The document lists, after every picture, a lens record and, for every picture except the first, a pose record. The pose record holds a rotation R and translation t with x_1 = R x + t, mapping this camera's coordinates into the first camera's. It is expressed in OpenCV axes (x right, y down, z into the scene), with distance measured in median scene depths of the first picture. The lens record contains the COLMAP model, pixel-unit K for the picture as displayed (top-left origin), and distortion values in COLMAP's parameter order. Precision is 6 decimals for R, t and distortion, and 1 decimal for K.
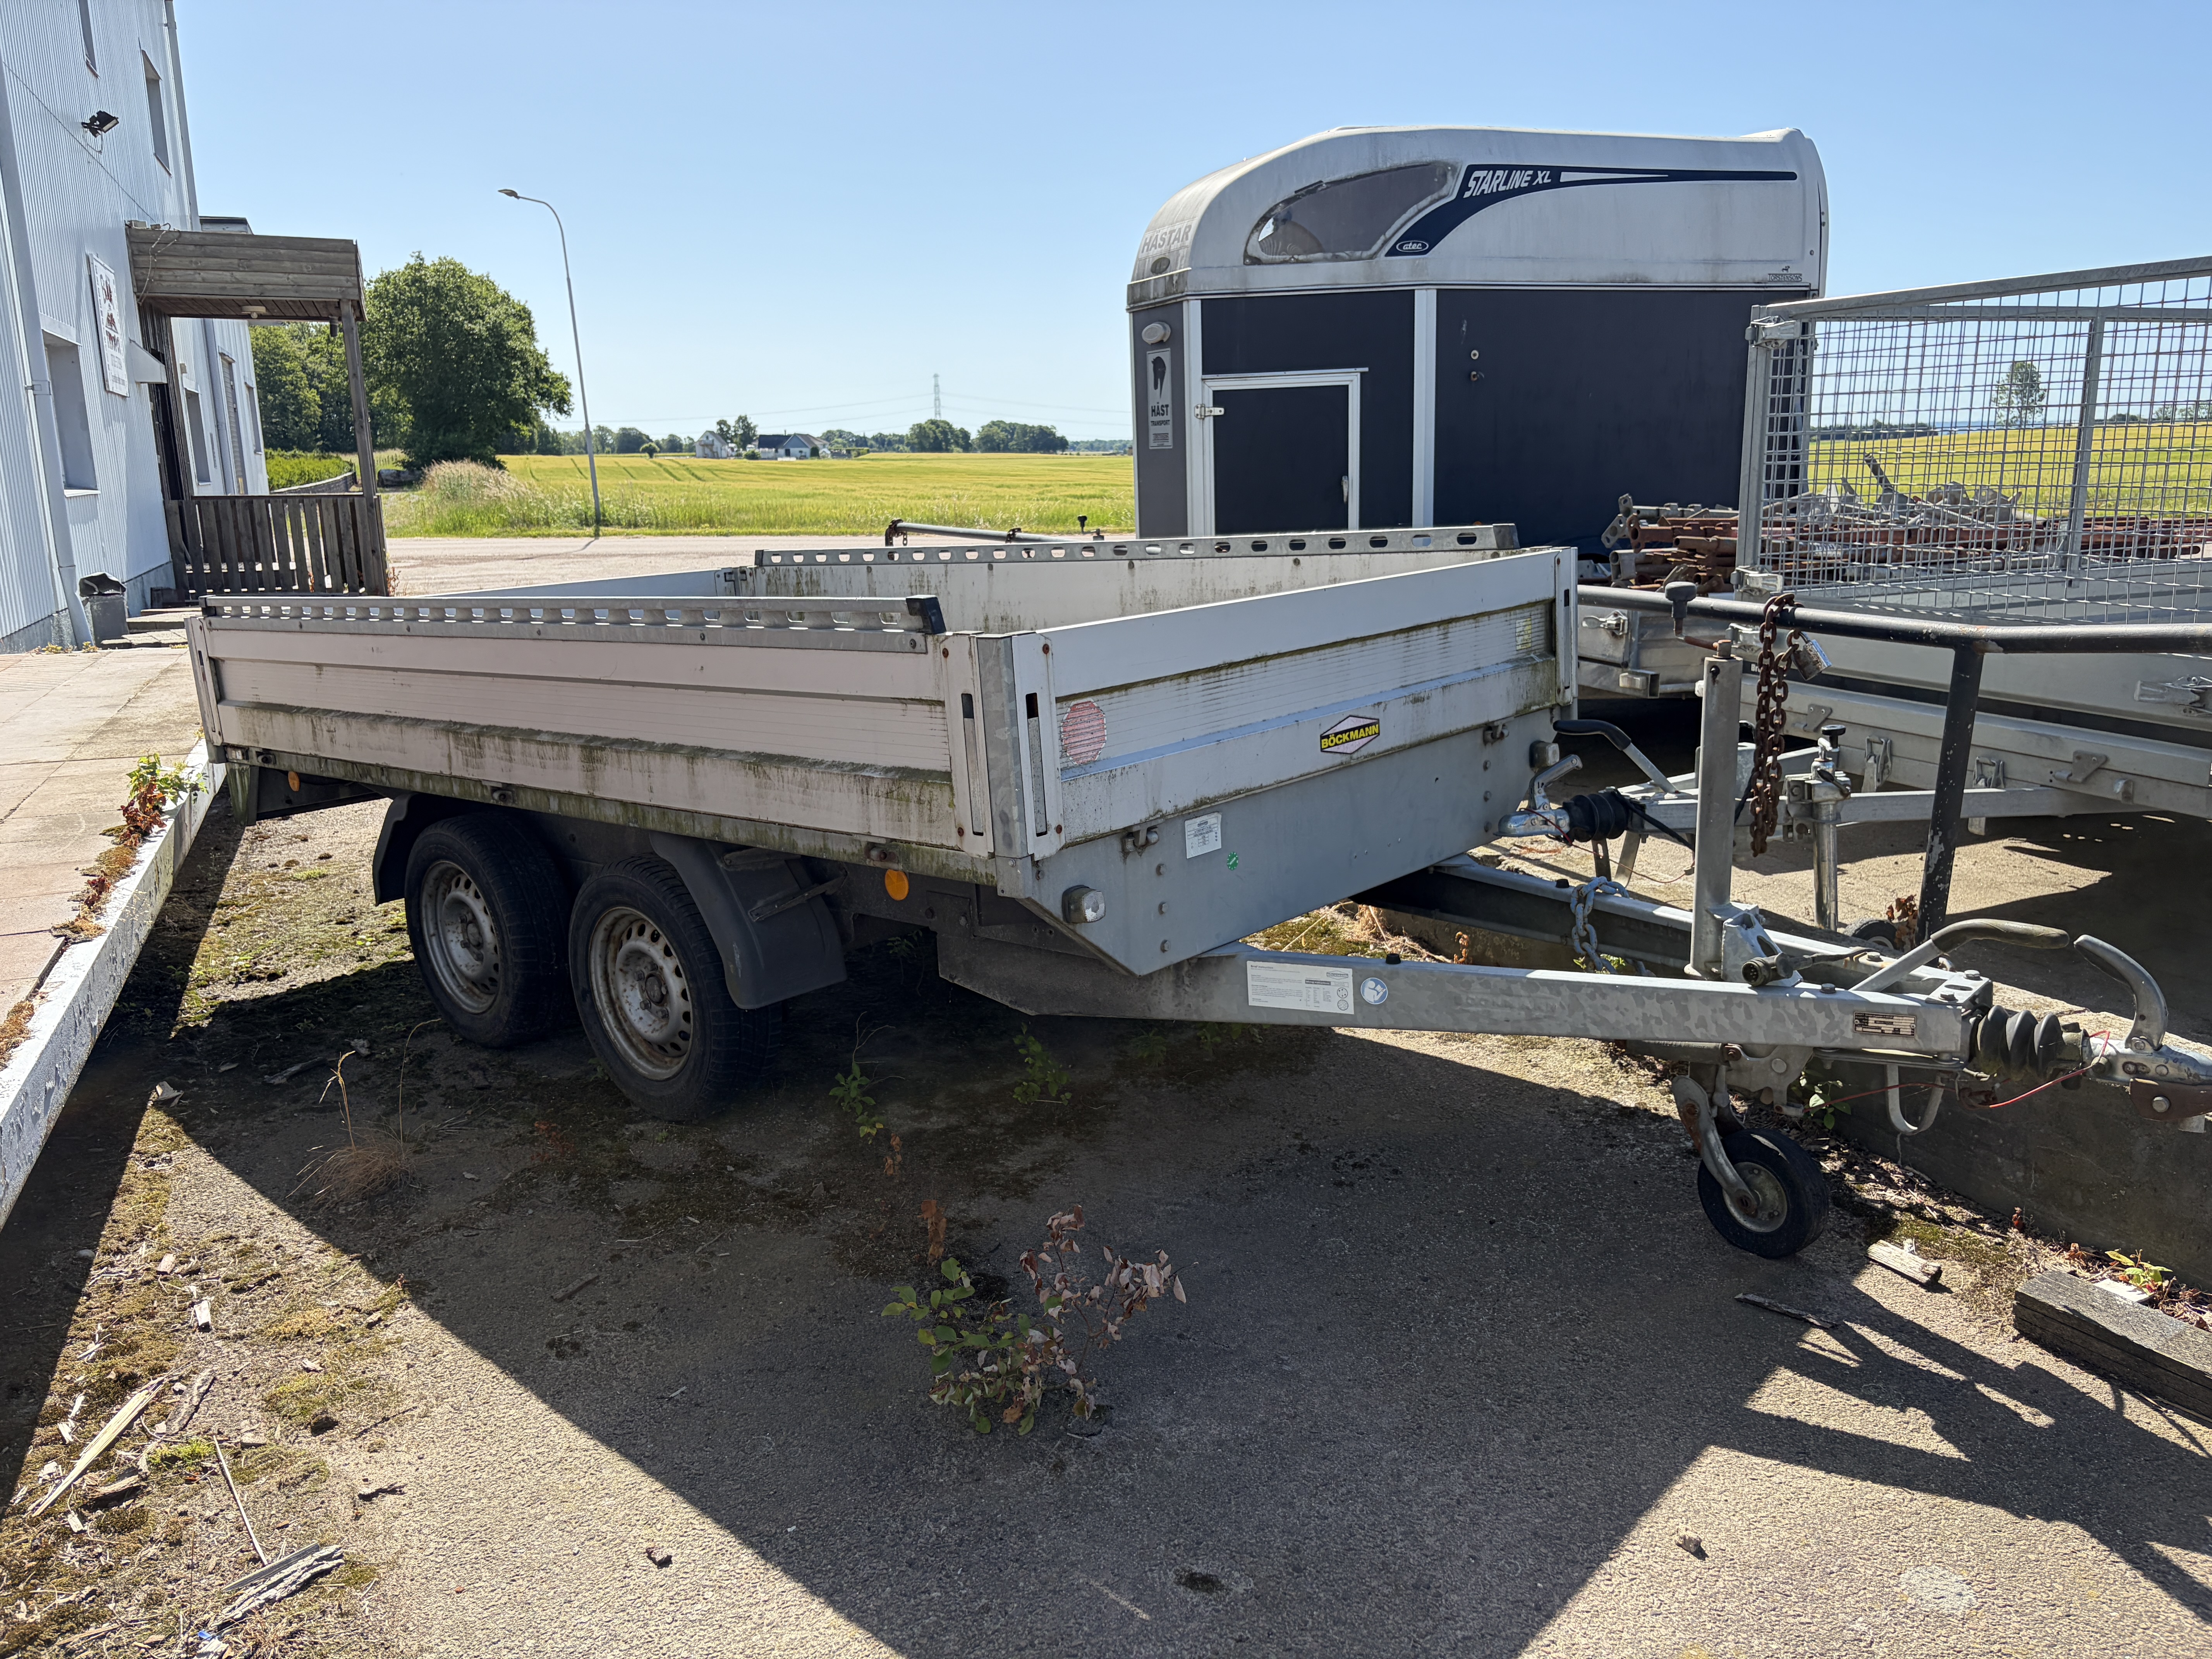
lens RADIAL K [[1696.5, 0, 1106.0], [0, 1696.5, 829.5], [0, 0, 1]] dist [0.040373, -0.044855]
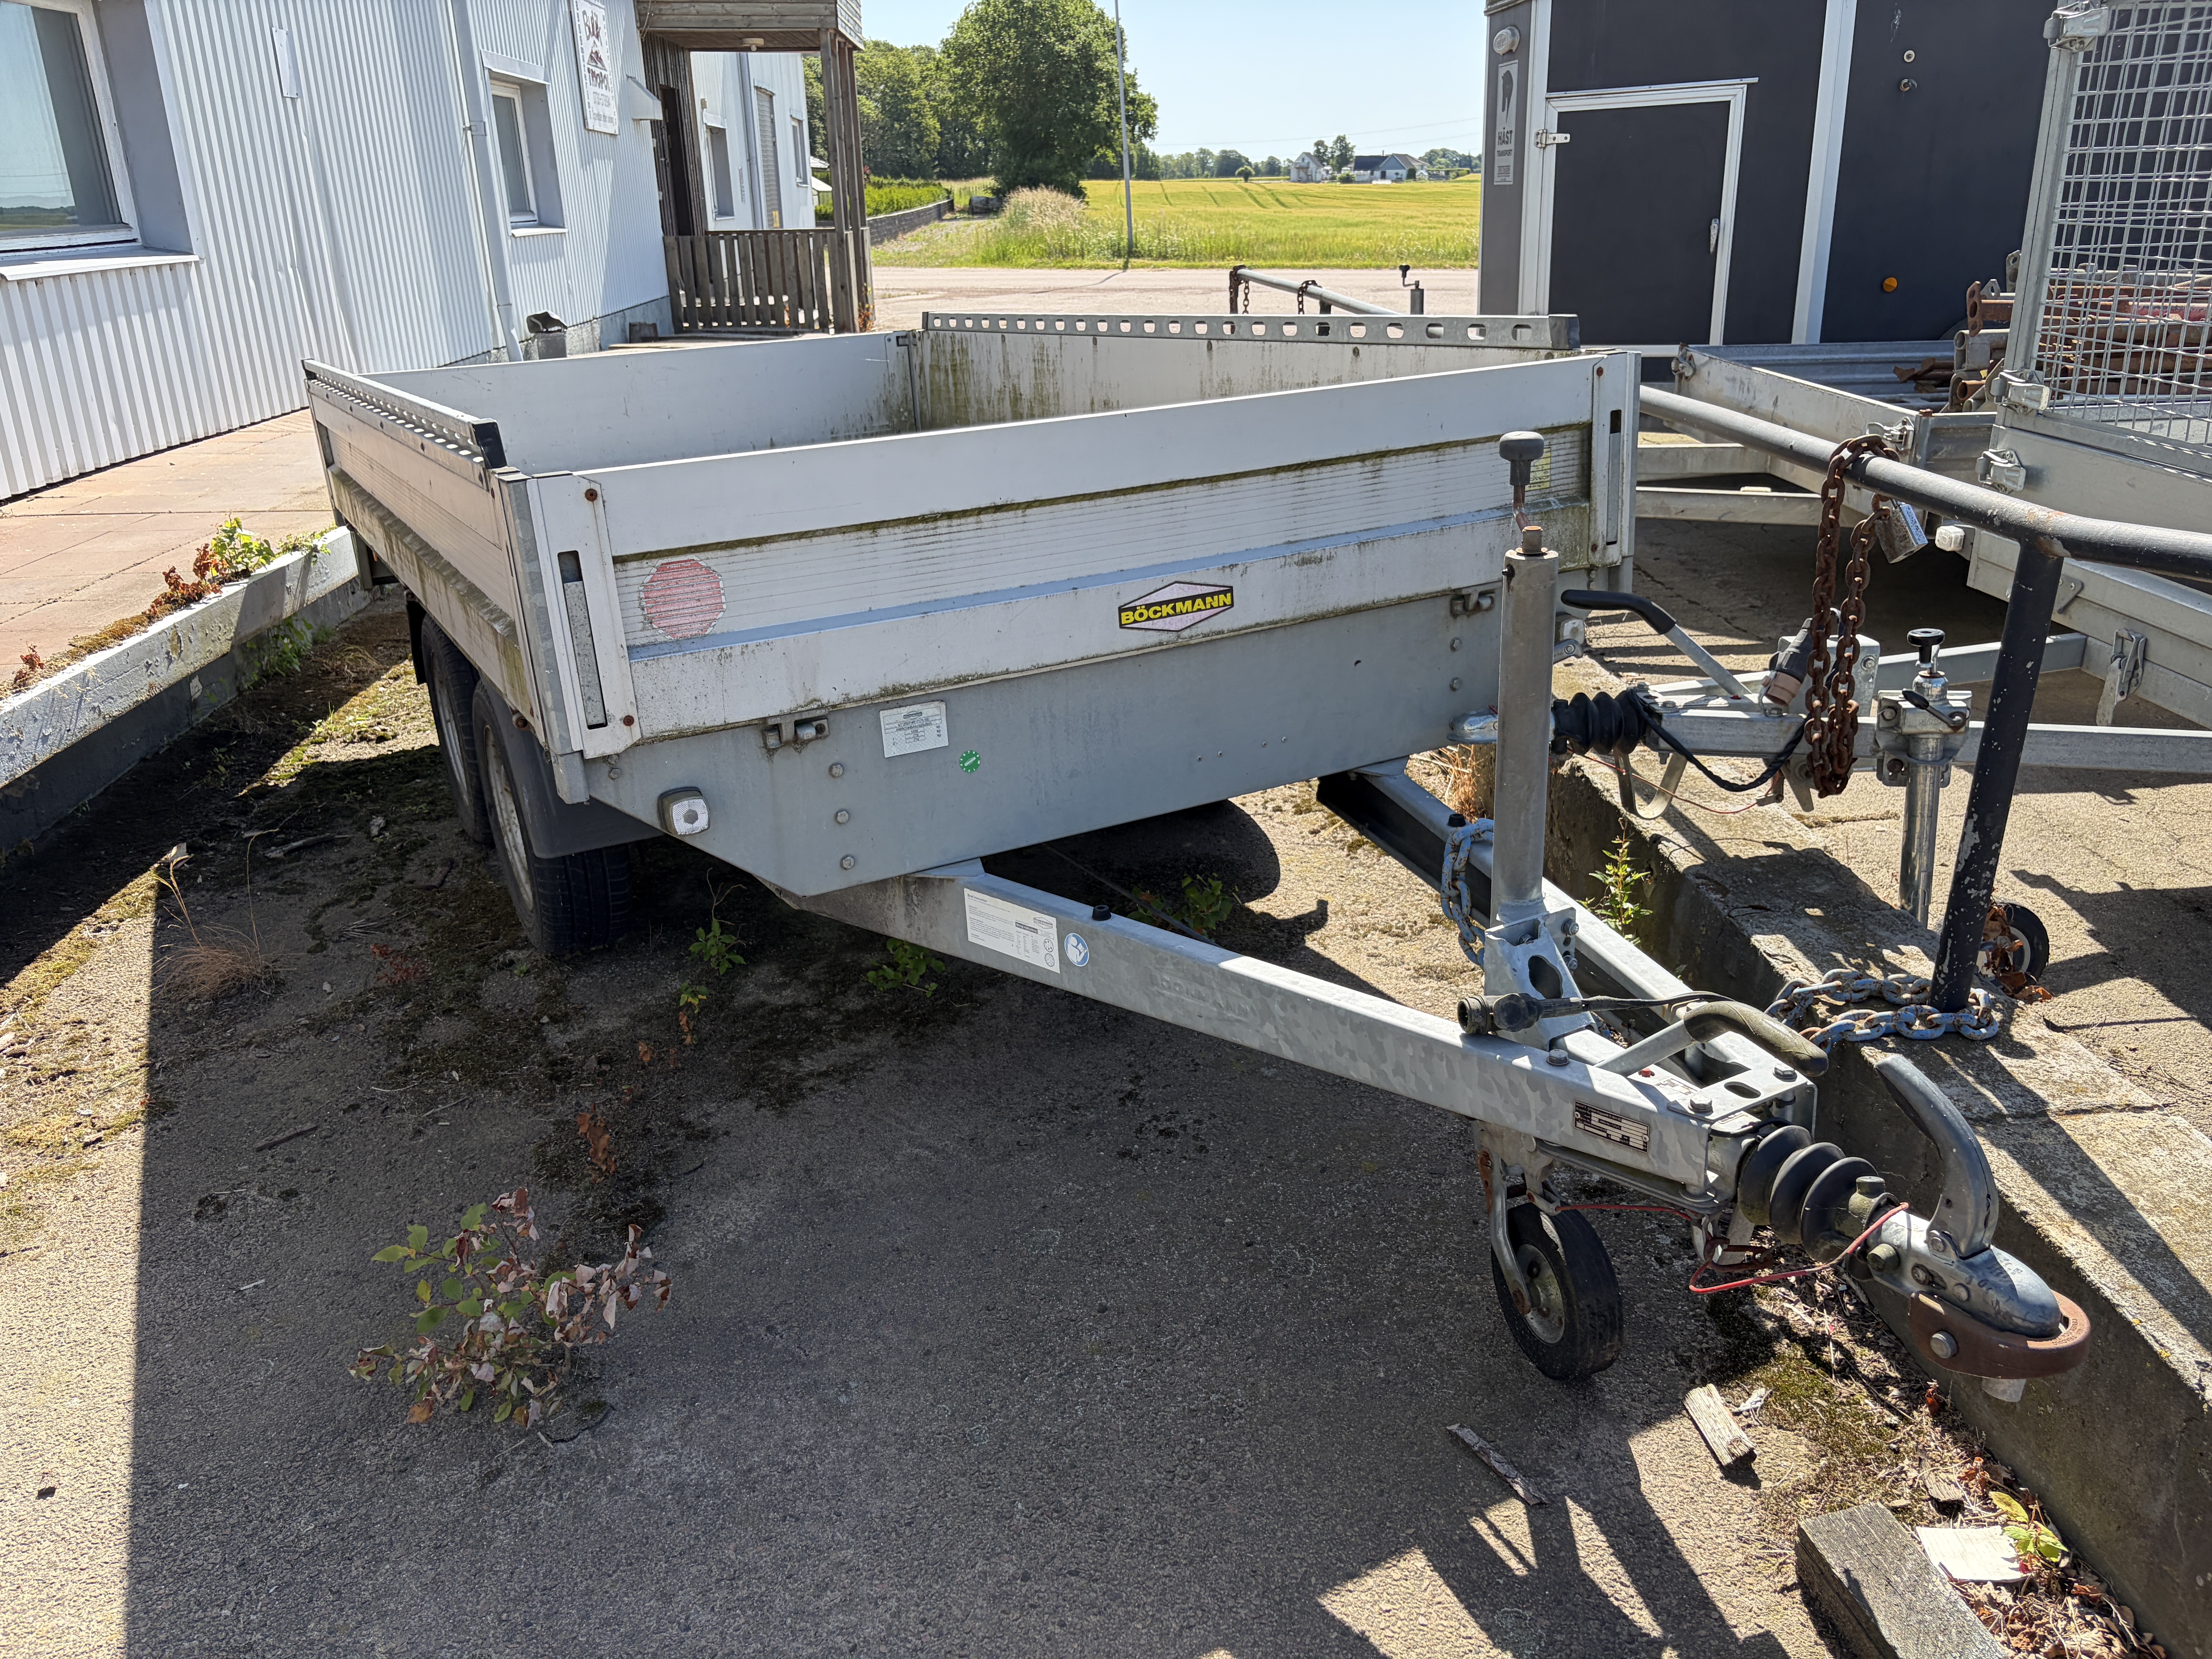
lens RADIAL K [[1701.1, 0, 1106.0], [0, 1701.1, 829.5], [0, 0, 1]] dist [0.005478, 0.005472]
pose [[0.944106, 0.112099, -0.309996, 0.154855], [-0.064682, 0.985119, 0.159241, -0.032312], [0.323233, -0.130290, 0.937307, 0.106312]]
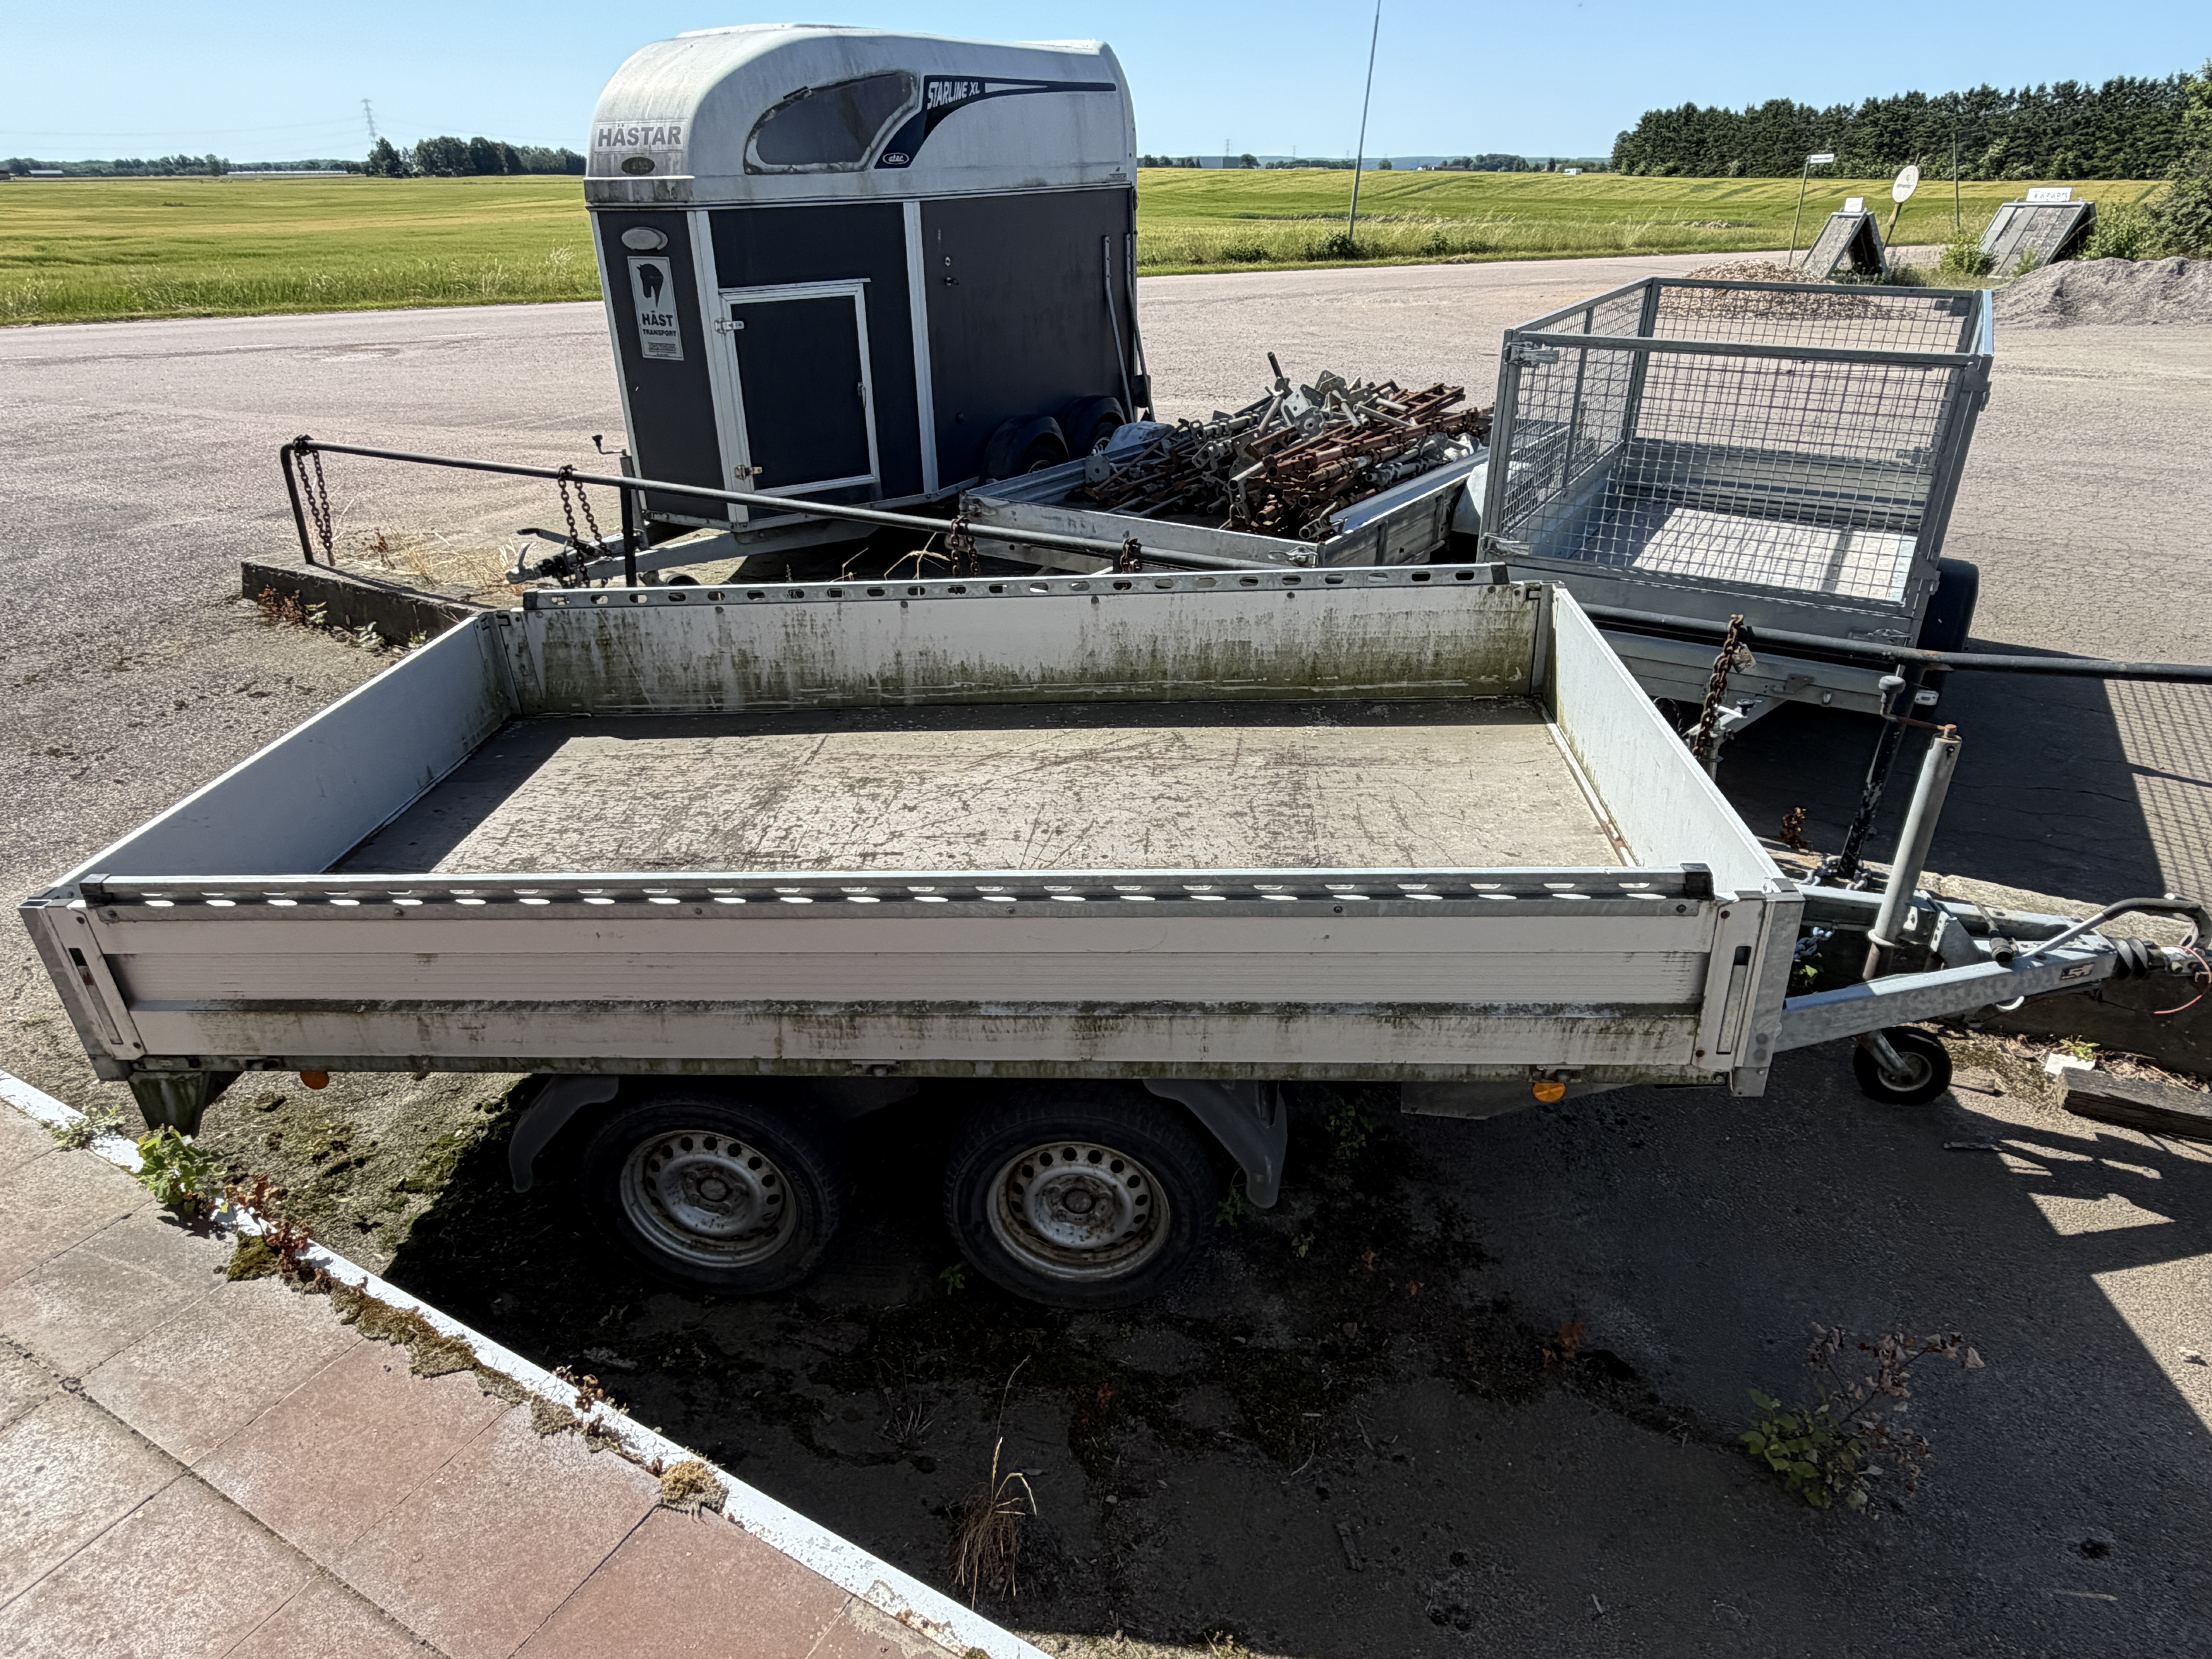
lens RADIAL K [[1361.9, 0, 1095.0], [0, 1361.9, 846.2], [0, 0, 1]] dist [0.000758, 0.000725]
pose [[0.794094, -0.261515, 0.548657, -0.298975], [0.126786, 0.954115, 0.271273, -0.147215], [-0.594425, -0.145854, 0.790813, 0.191260]]
